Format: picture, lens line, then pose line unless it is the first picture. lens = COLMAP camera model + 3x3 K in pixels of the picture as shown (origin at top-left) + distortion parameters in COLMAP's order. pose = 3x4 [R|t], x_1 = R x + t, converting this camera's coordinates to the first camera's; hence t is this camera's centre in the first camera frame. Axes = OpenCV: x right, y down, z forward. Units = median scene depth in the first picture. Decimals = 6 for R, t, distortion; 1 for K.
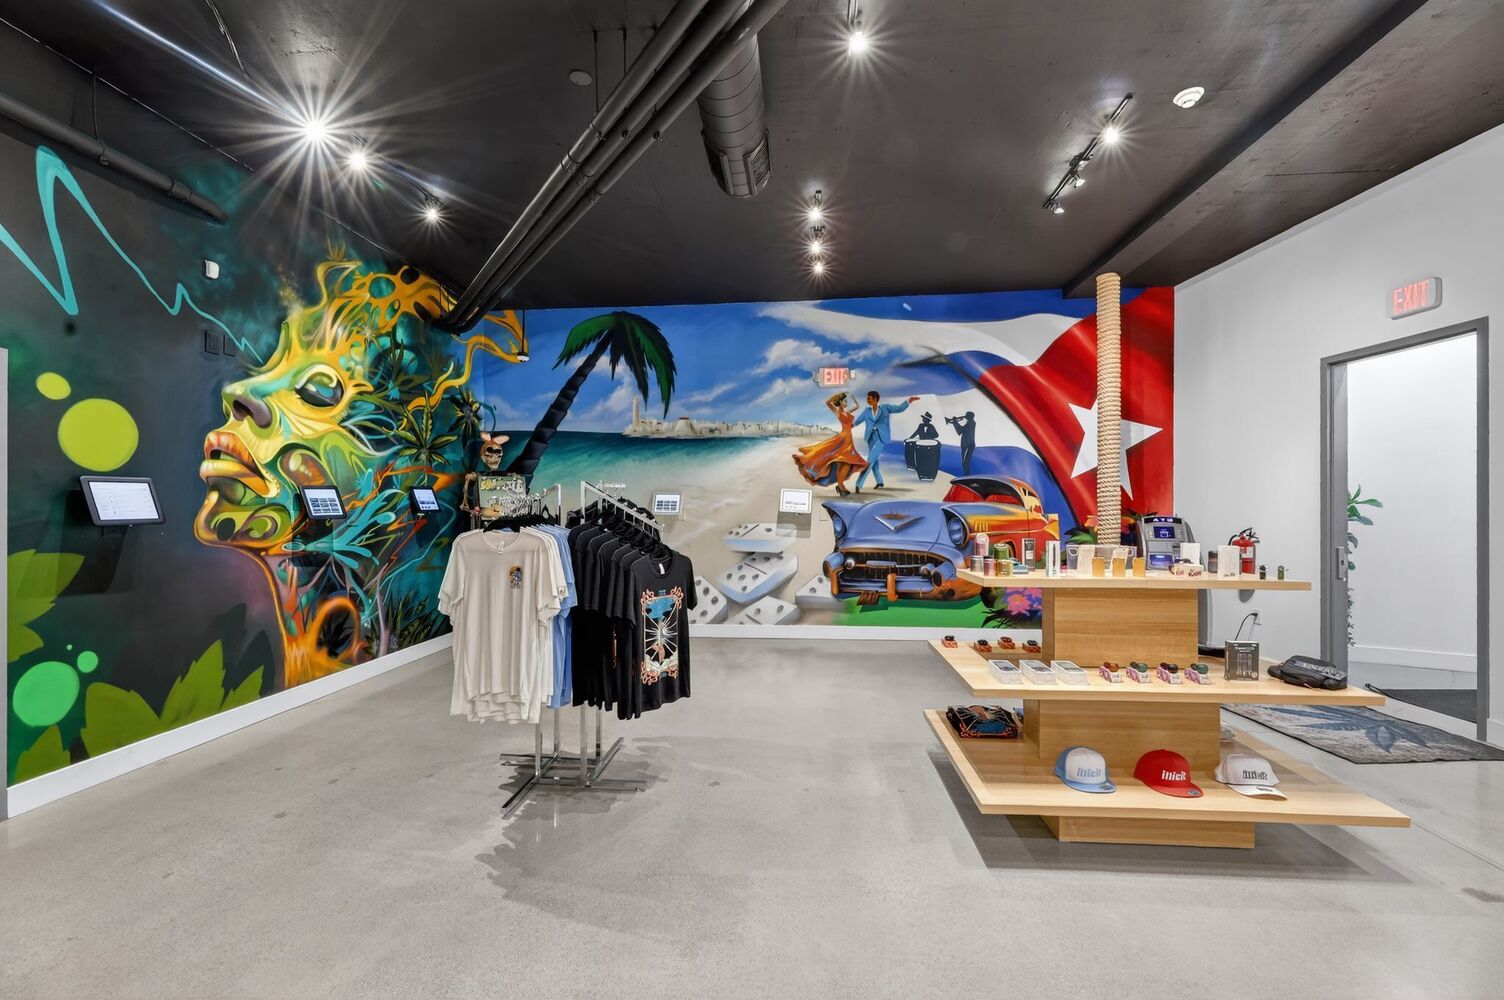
lens RADIAL K [[611.2, 0, 757.1], [0, 611.2, 504.9], [0, 0, 1]] dist [0.000054, -0.000246]
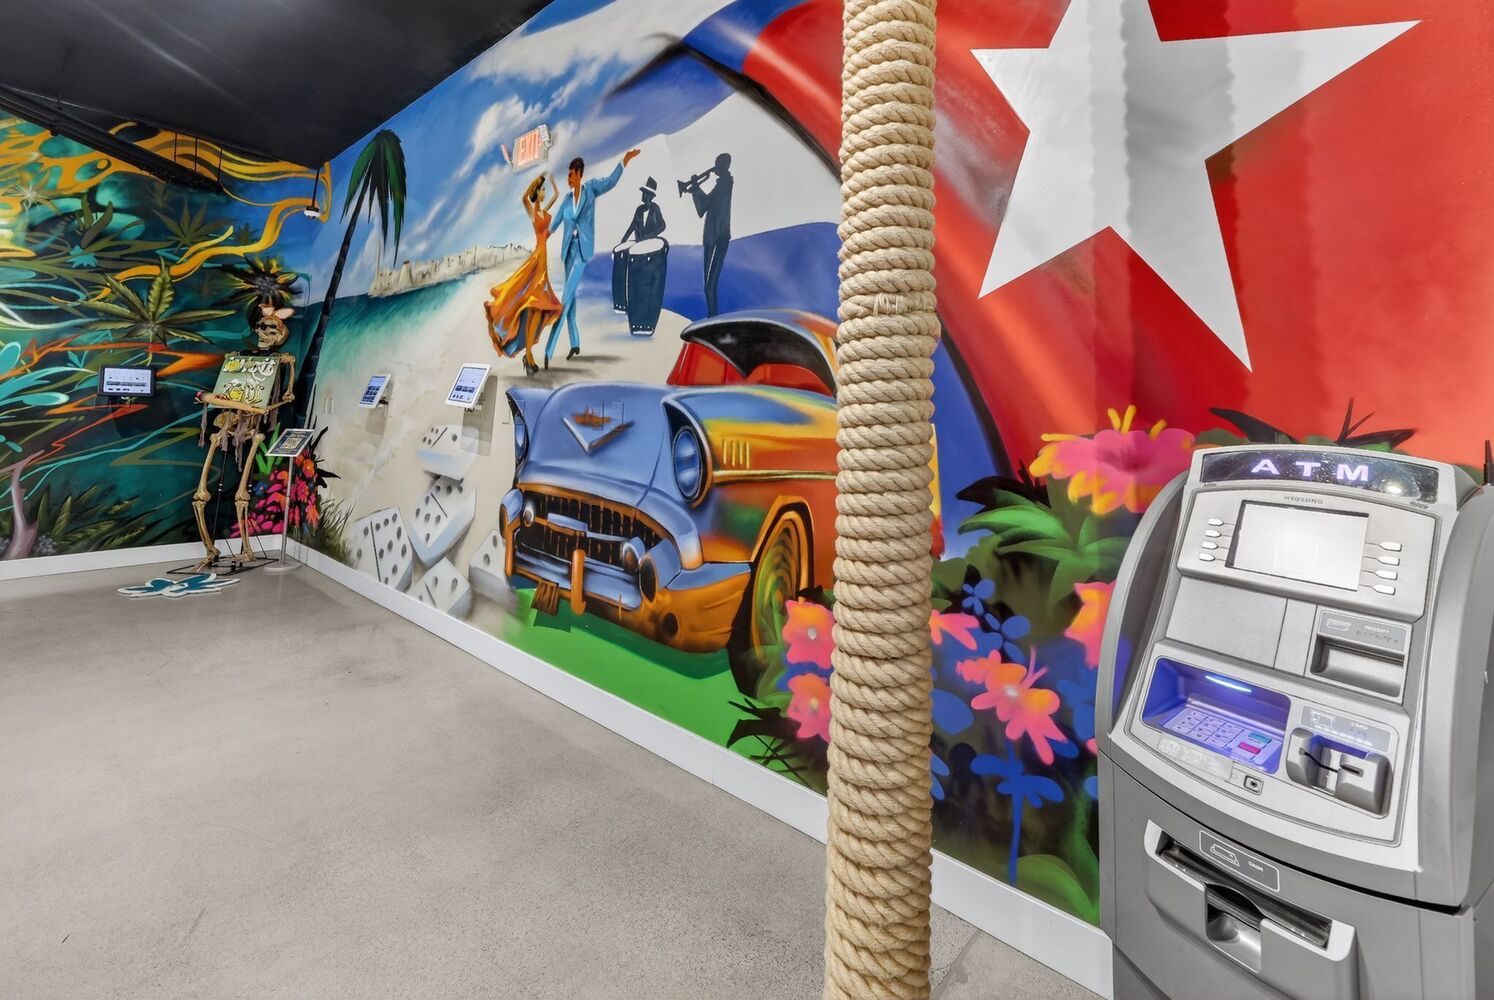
lens RADIAL K [[624.0, 0, 734.0], [0, 624.0, 356.1], [0, 0, 1]] dist [-0.003545, -0.000697]
pose [[0.809526, -0.031654, -0.586230, 0.666890], [-0.026852, 0.995504, -0.090832, 0.013476], [0.586470, 0.089272, 0.805036, 0.797362]]
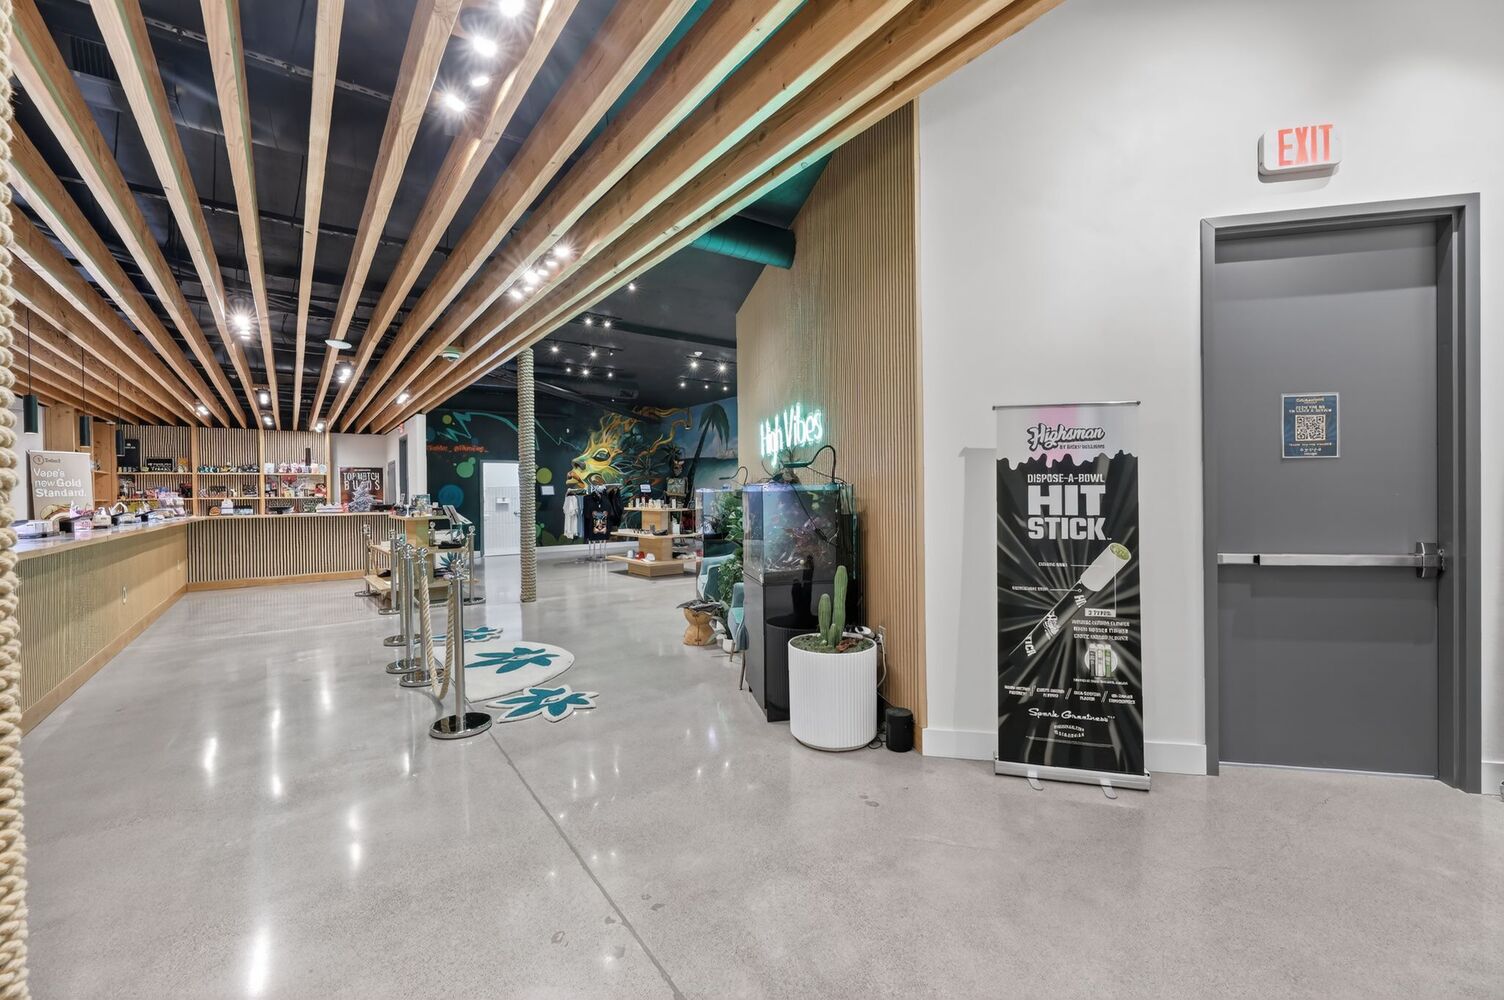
lens RADIAL K [[616.4, 0, 752.0], [0, 616.4, 500.0], [0, 0, 1]] dist [-0.000323, -0.000320]
pose [[0.663860, 0.000722, -0.747856, 1.873349], [0.014865, 0.999789, 0.014161, 0.012341], [0.747709, -0.020517, 0.663710, -0.493260]]
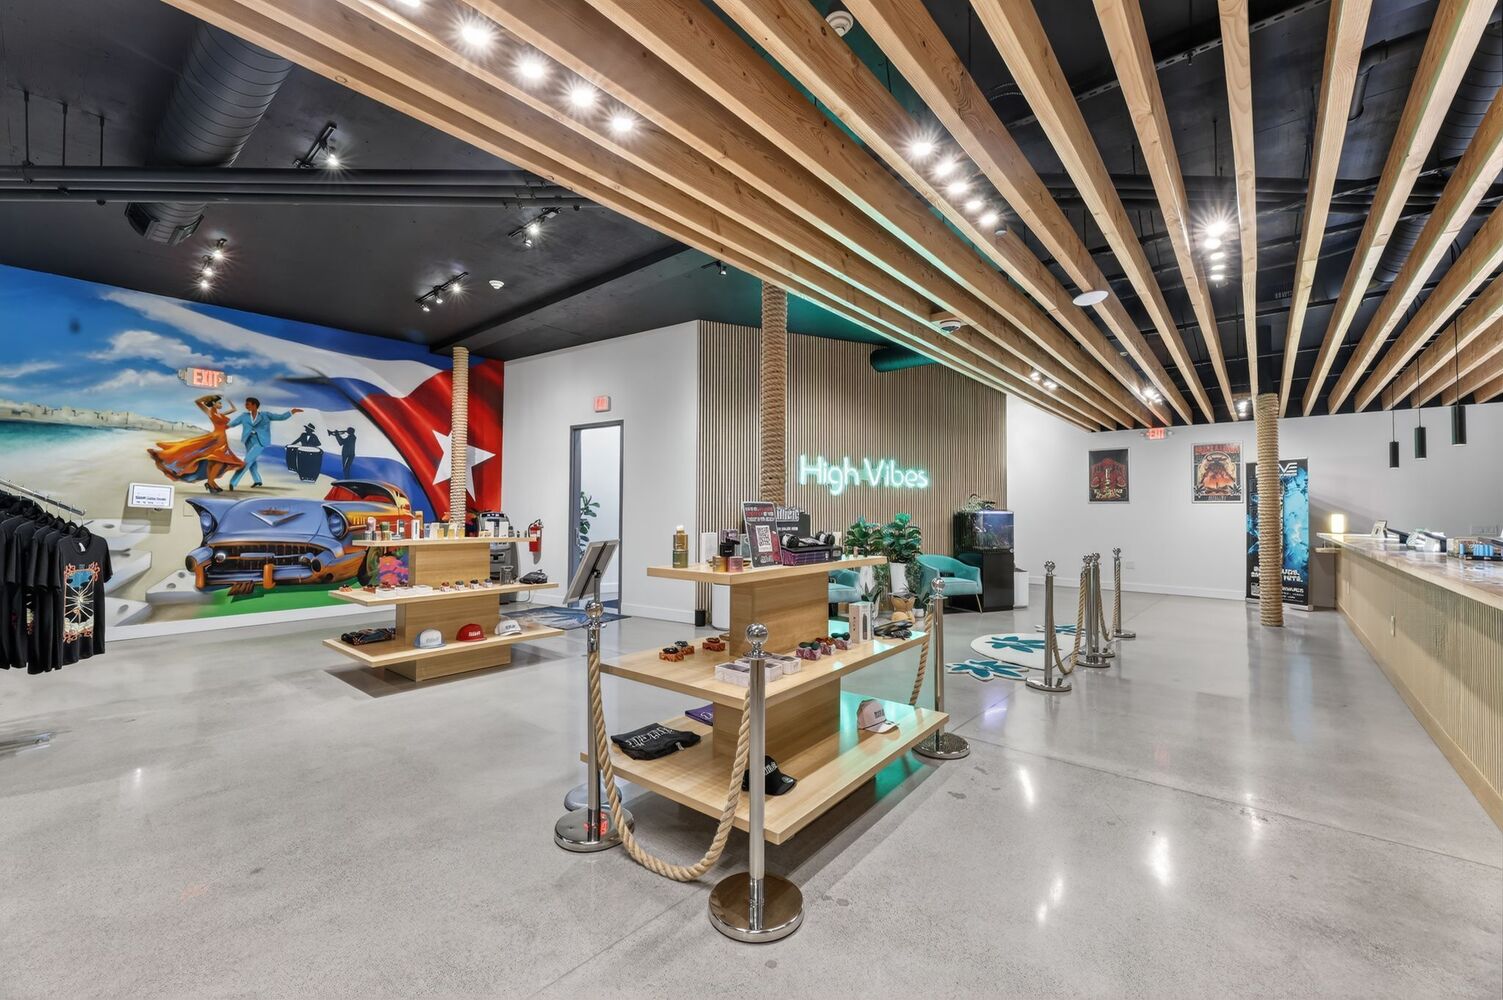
lens RADIAL K [[599.2, 0, 745.3], [0, 599.2, 496.9], [0, 0, 1]] dist [-0.000486, 0.000019]
pose [[0.585458, 0.025389, 0.810305, -0.183174], [-0.007789, 0.999640, -0.025694, 0.013673], [-0.810665, 0.008731, 0.585445, -0.395876]]
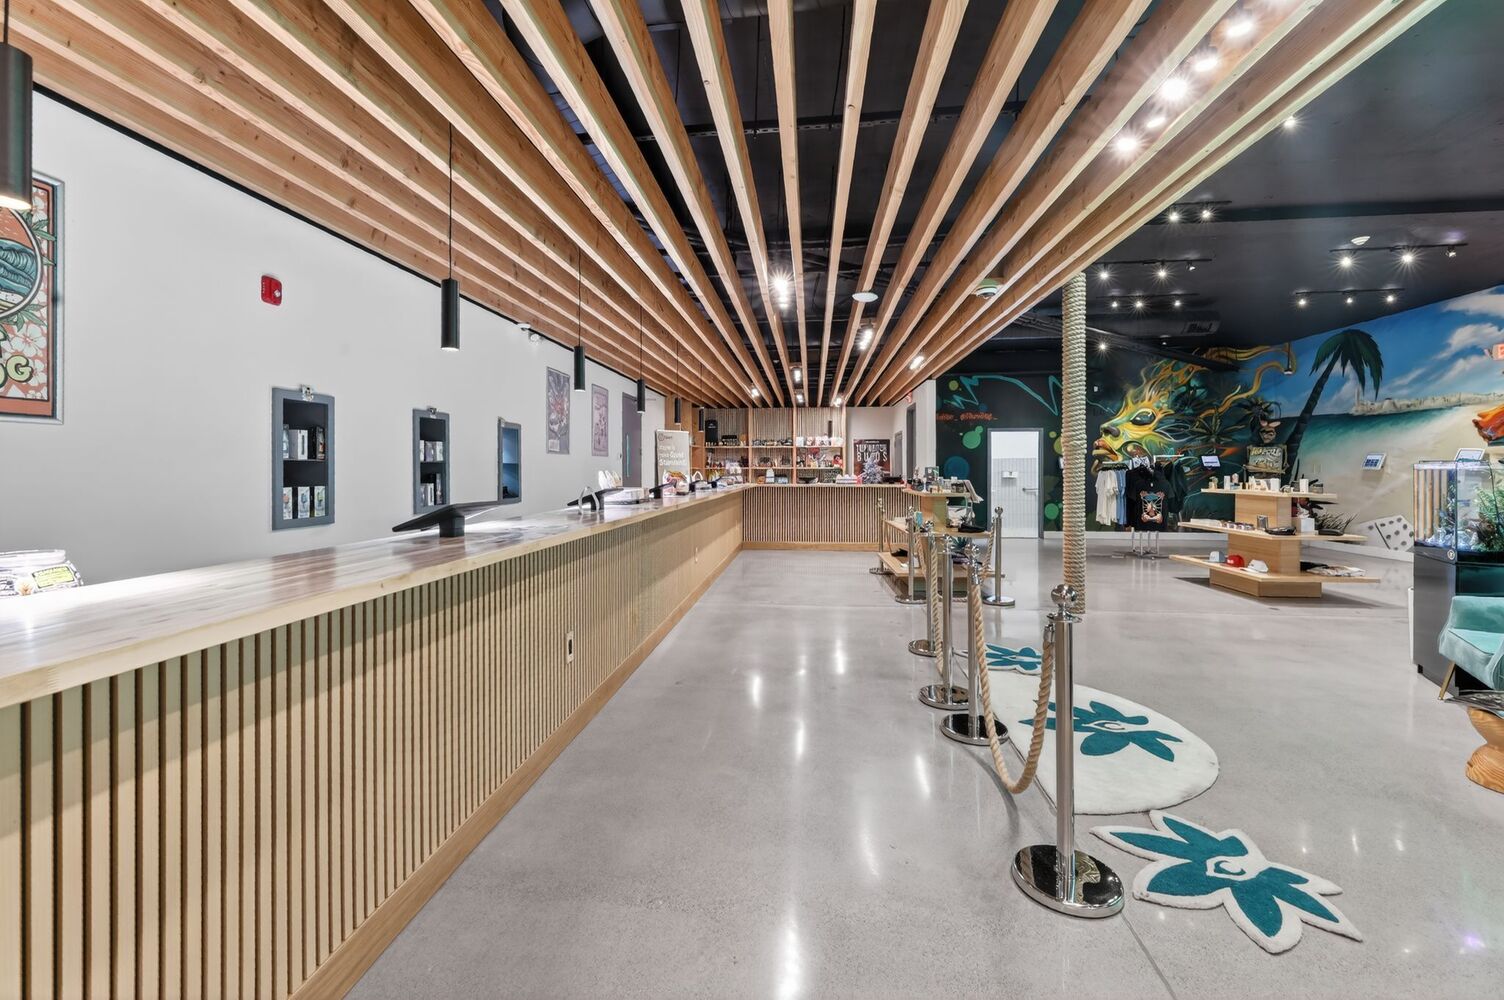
lens RADIAL K [[626.8, 0, 737.0], [0, 626.8, 464.0], [0, 0, 1]] dist [-0.001145, -0.000625]
pose [[-0.036844, -0.006306, -0.999301, 1.574227], [0.003920, 0.999971, -0.006455, 0.008687], [0.999313, -0.004155, -0.036818, -0.477729]]
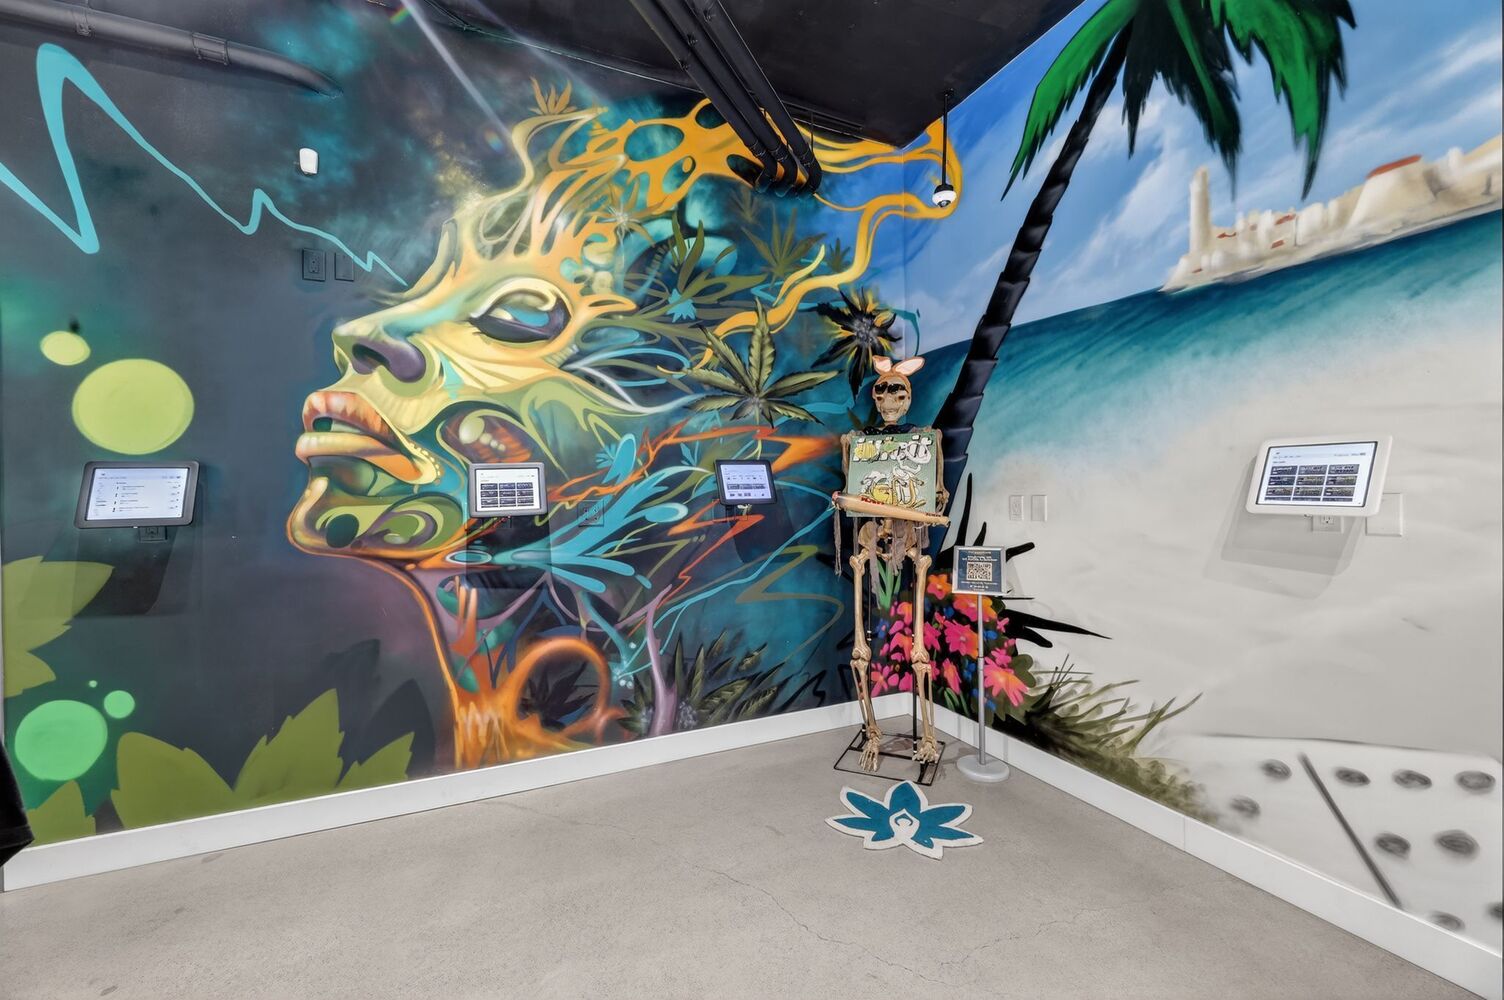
lens RADIAL K [[603.3, 0, 752.3], [0, 603.3, 495.1], [0, 0, 1]] dist [-0.003053, -0.000263]
pose [[0.486625, -0.003356, -0.873604, -0.028901], [0.014908, 0.999879, 0.004463, 0.001889], [0.873484, -0.015196, 0.486616, 0.725146]]
